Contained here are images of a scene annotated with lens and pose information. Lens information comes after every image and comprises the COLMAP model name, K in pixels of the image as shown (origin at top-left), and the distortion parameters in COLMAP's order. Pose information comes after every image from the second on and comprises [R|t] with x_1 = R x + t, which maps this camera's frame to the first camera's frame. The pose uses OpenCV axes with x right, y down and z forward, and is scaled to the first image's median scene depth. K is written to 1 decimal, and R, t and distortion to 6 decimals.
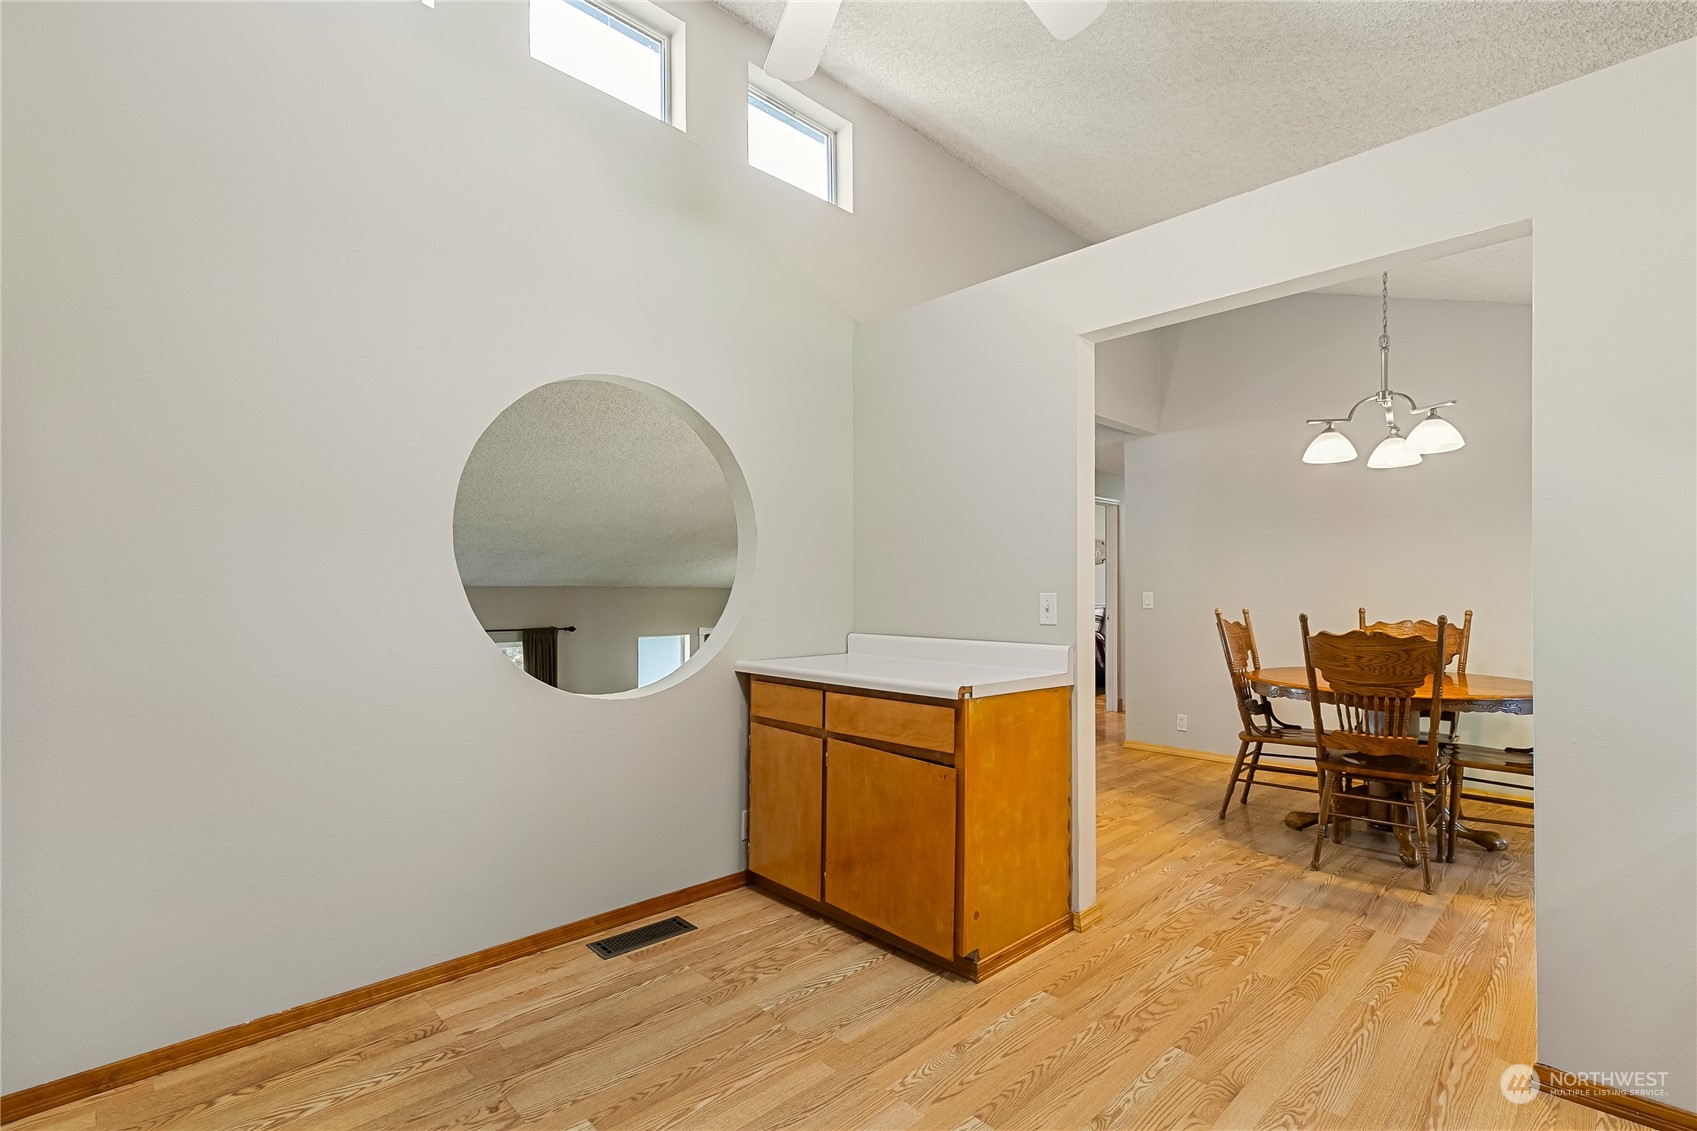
lens RADIAL K [[793.2, 0, 843.7], [0, 793.2, 582.9], [0, 0, 1]] dist [0.003717, 0.000151]
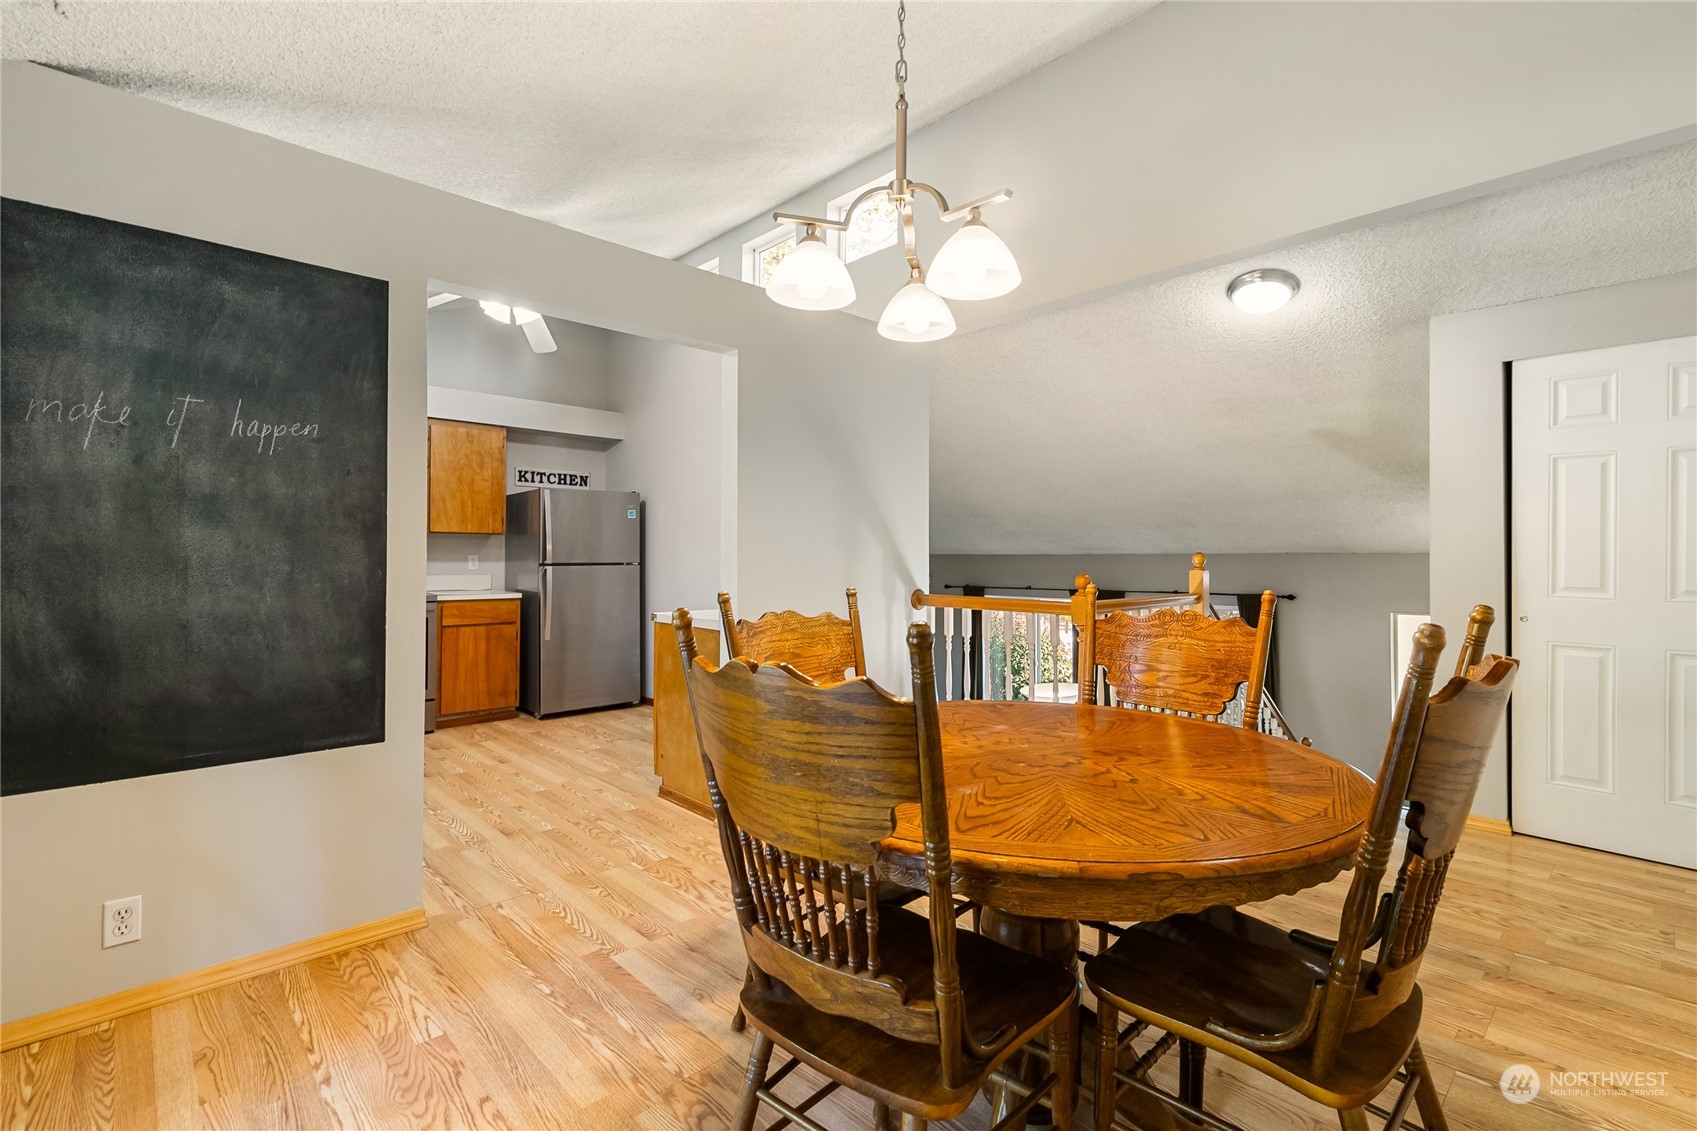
lens RADIAL K [[768.8, 0, 874.5], [0, 768.8, 553.5], [0, 0, 1]] dist [0.000392, 0.000174]
pose [[0.004207, -0.004908, -0.999979, 1.762043], [0.010525, 0.999933, -0.004864, 0.010446], [0.999936, -0.010505, 0.004258, 1.437153]]
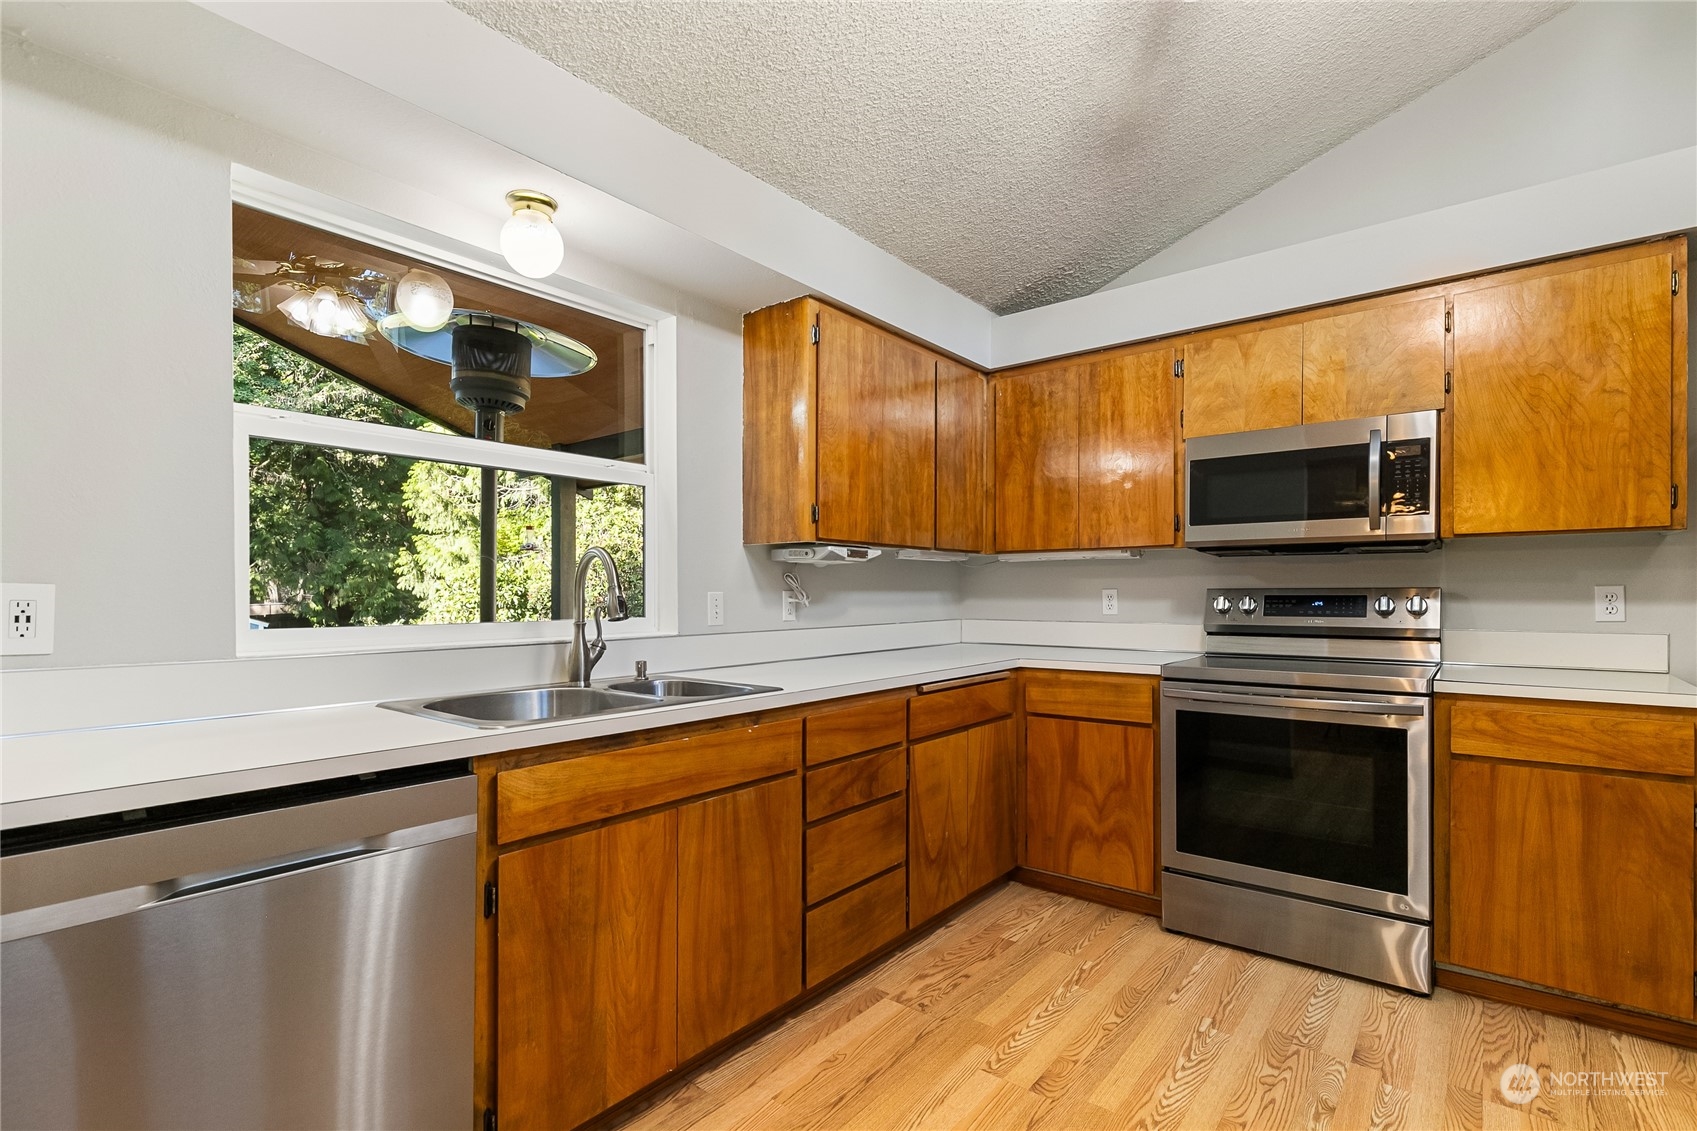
lens RADIAL K [[815.4, 0, 854.3], [0, 815.4, 592.4], [0, 0, 1]] dist [0.028750, -0.000139]
pose [[-0.989287, 0.000227, -0.145985, 0.435211], [0.002772, 0.999848, -0.017229, 0.014467], [0.145959, -0.017449, -0.989137, 1.102992]]
